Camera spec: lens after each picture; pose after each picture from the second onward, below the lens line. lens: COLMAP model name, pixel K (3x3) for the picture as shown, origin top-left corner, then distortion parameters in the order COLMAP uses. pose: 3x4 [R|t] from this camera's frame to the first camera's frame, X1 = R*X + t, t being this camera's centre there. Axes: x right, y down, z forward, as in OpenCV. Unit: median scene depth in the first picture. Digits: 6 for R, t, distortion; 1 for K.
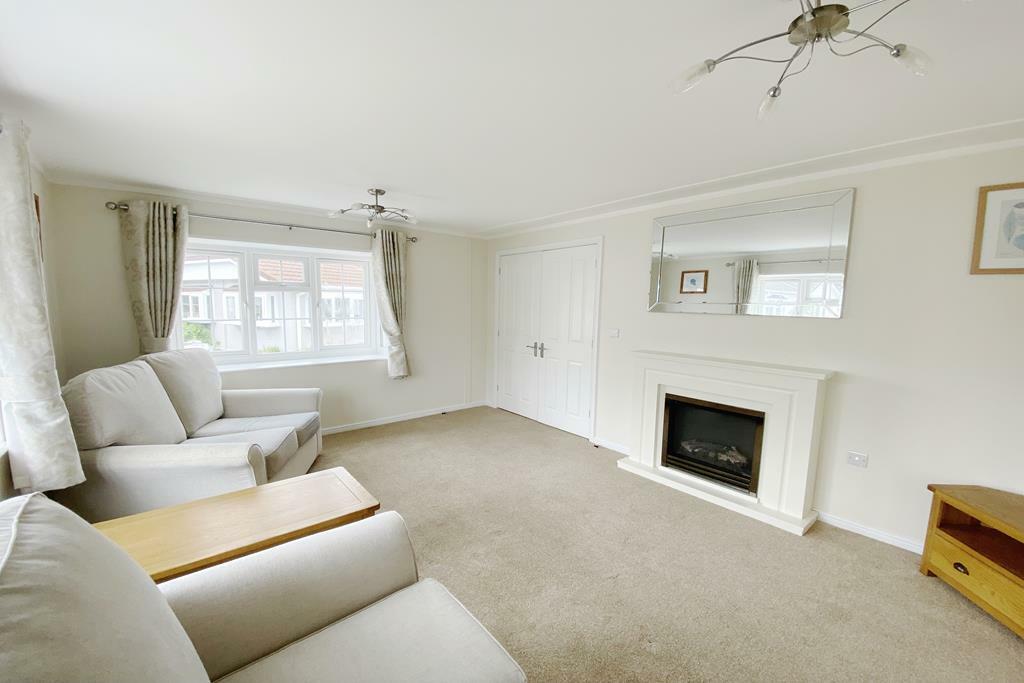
lens RADIAL K [[422.5, 0, 513.0], [0, 422.5, 357.9], [0, 0, 1]] dist [0.064652, -0.040825]
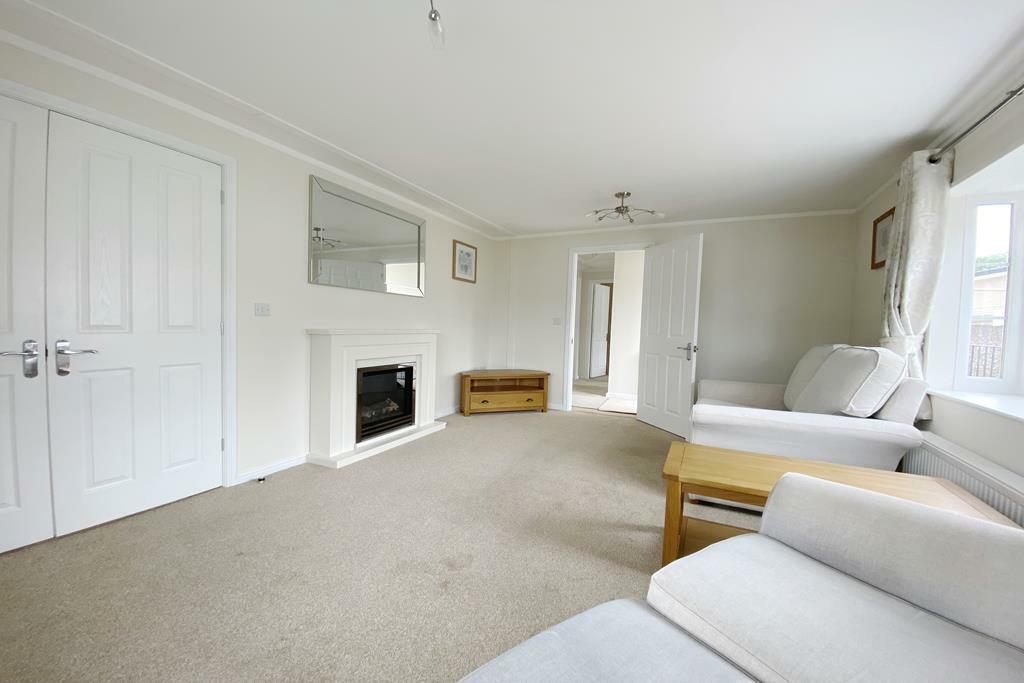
lens RADIAL K [[422.5, 0, 513.0], [0, 422.5, 357.9], [0, 0, 1]] dist [0.064652, -0.040825]
pose [[-0.429070, -0.107695, 0.896828, -0.667181], [0.076650, 0.984945, 0.154948, -0.067313], [-0.900013, 0.135225, -0.414355, 1.052163]]
